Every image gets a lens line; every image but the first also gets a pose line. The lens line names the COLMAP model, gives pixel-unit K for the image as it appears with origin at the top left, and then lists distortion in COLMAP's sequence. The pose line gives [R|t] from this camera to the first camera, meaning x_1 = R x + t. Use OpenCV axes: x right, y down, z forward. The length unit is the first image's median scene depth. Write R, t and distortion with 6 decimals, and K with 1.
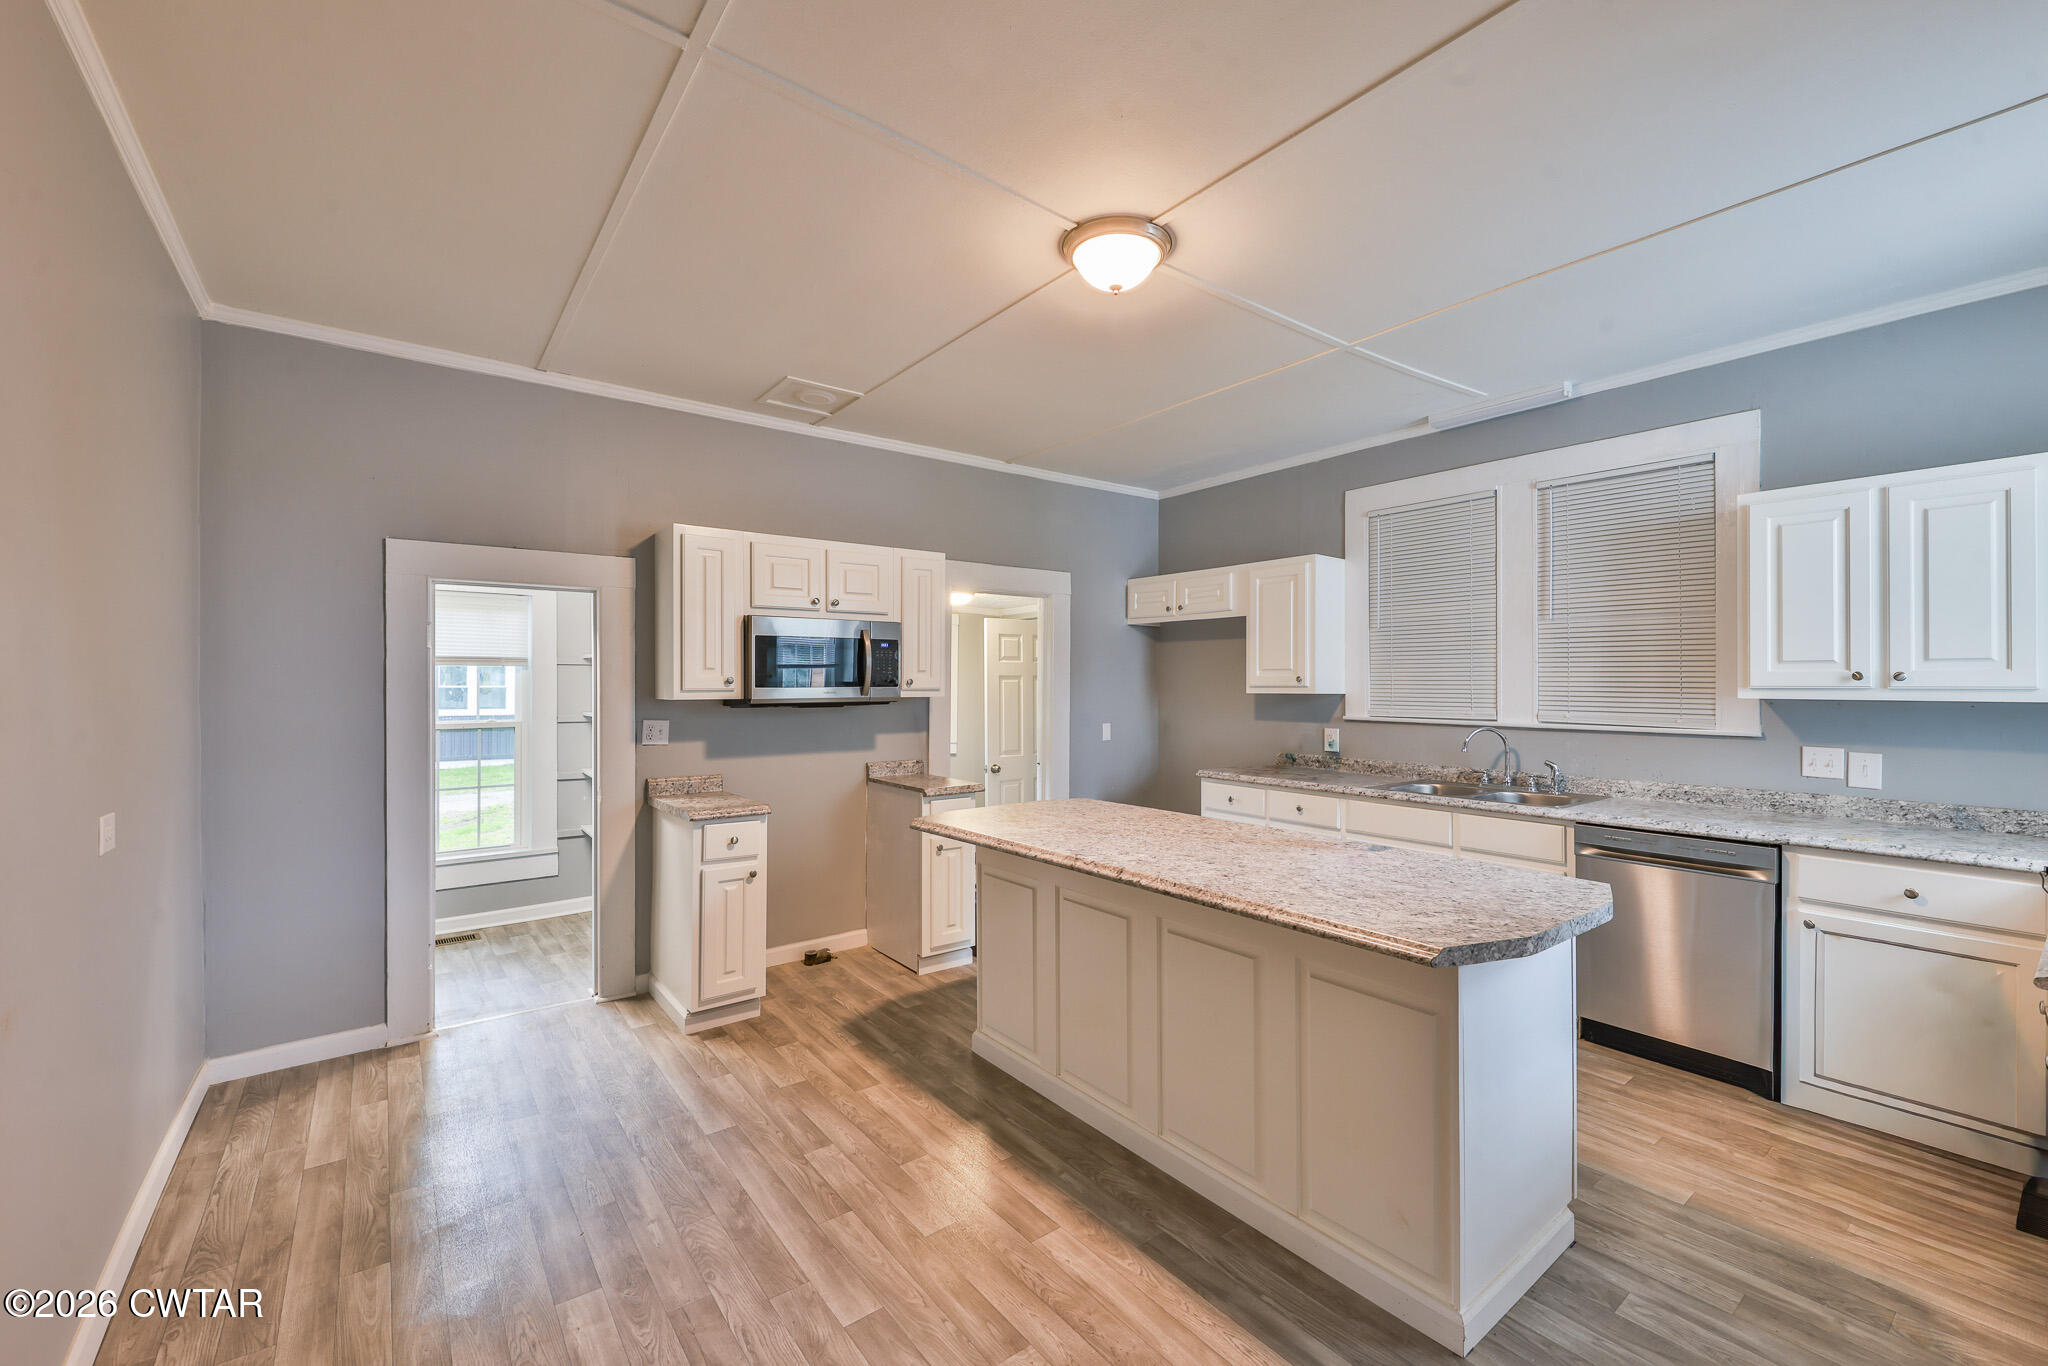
lens RADIAL K [[835.6, 0, 1014.0], [0, 835.6, 681.2], [0, 0, 1]] dist [0.008232, 0.000157]
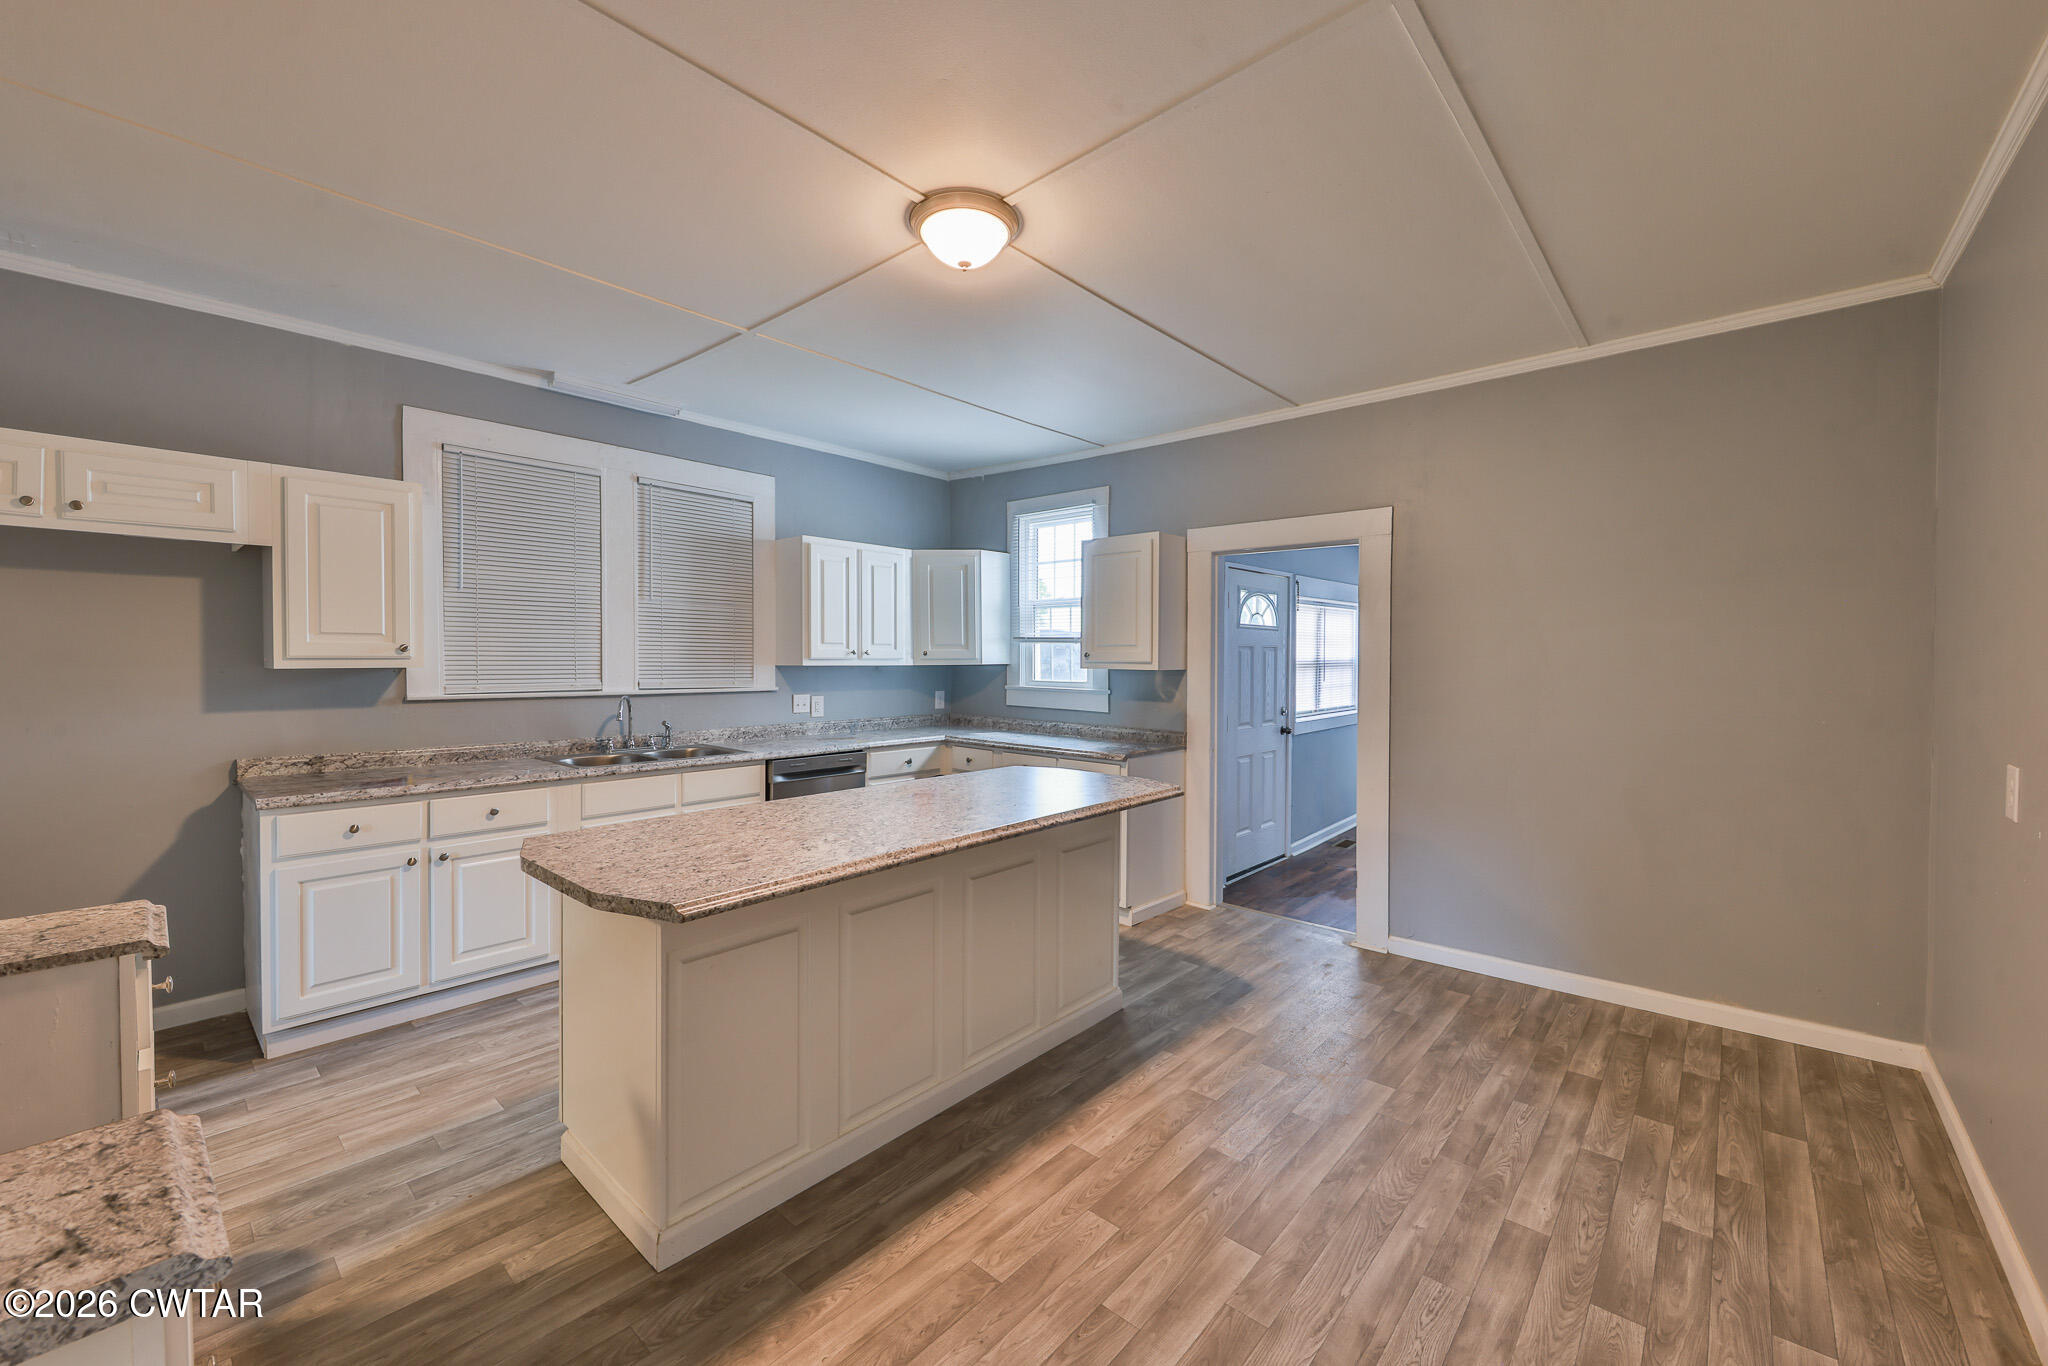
lens RADIAL K [[802.6, 0, 1012.2], [0, 802.6, 671.6], [0, 0, 1]] dist [0.013481, -0.001420]
pose [[-0.186815, -0.019993, 0.982192, -0.796581], [-0.007992, 0.999791, 0.018831, 0.000600], [-0.982363, -0.004332, -0.186935, 1.048819]]
